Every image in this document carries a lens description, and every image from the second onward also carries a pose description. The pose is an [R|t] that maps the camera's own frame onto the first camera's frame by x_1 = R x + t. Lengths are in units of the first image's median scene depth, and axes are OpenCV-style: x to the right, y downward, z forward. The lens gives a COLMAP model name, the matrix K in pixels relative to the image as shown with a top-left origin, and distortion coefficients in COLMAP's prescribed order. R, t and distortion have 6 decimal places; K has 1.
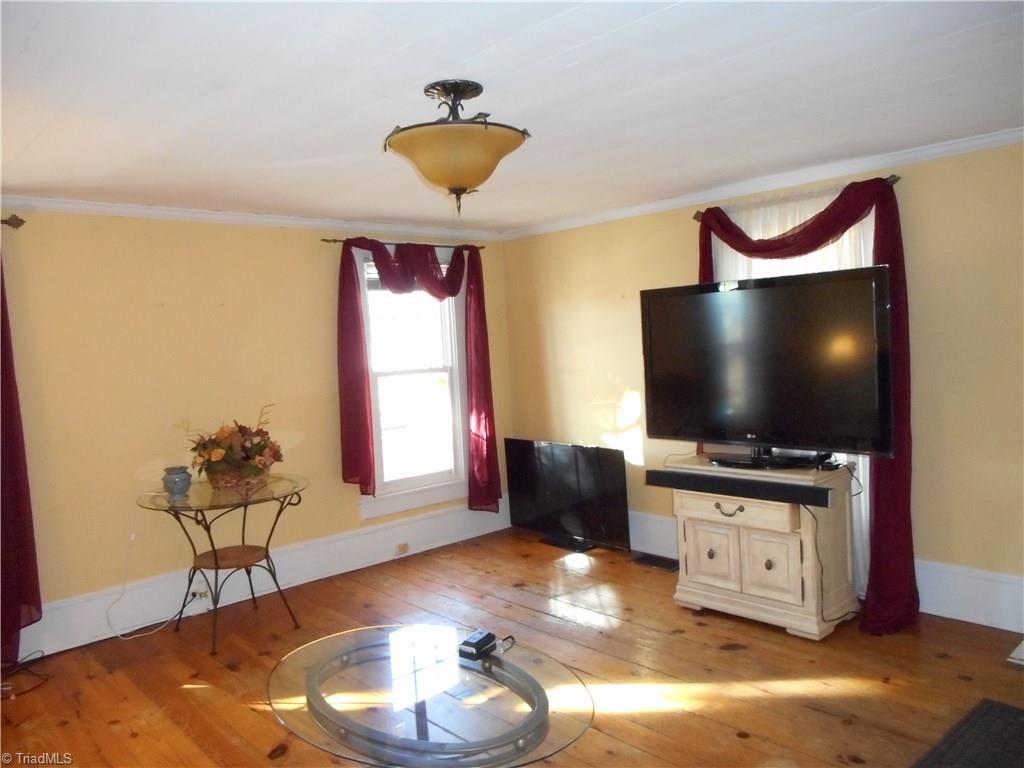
lens RADIAL K [[771.0, 0, 518.8], [0, 771.0, 385.8], [0, 0, 1]] dist [-0.009794, 0.018537]
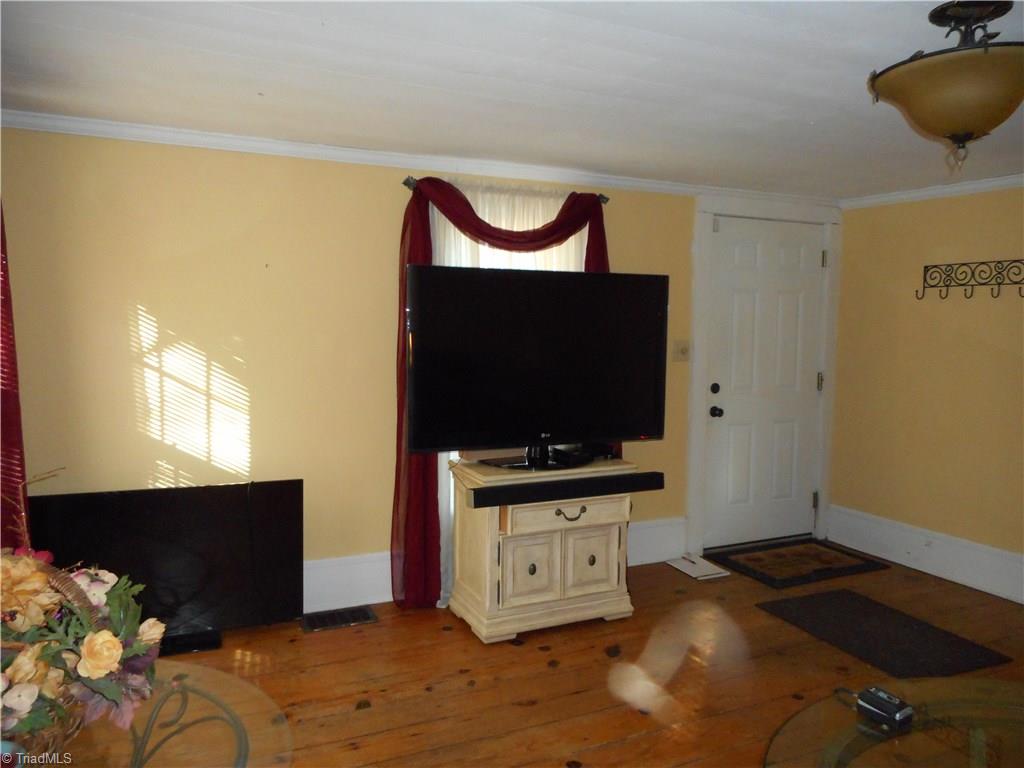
lens RADIAL K [[771.0, 0, 516.4], [0, 771.0, 381.5], [0, 0, 1]] dist [-0.009794, 0.018537]
pose [[0.301007, -0.021499, 0.953380, -0.620528], [0.029398, 0.999480, 0.013257, -0.014634], [-0.953169, 0.024037, 0.301483, 0.749083]]
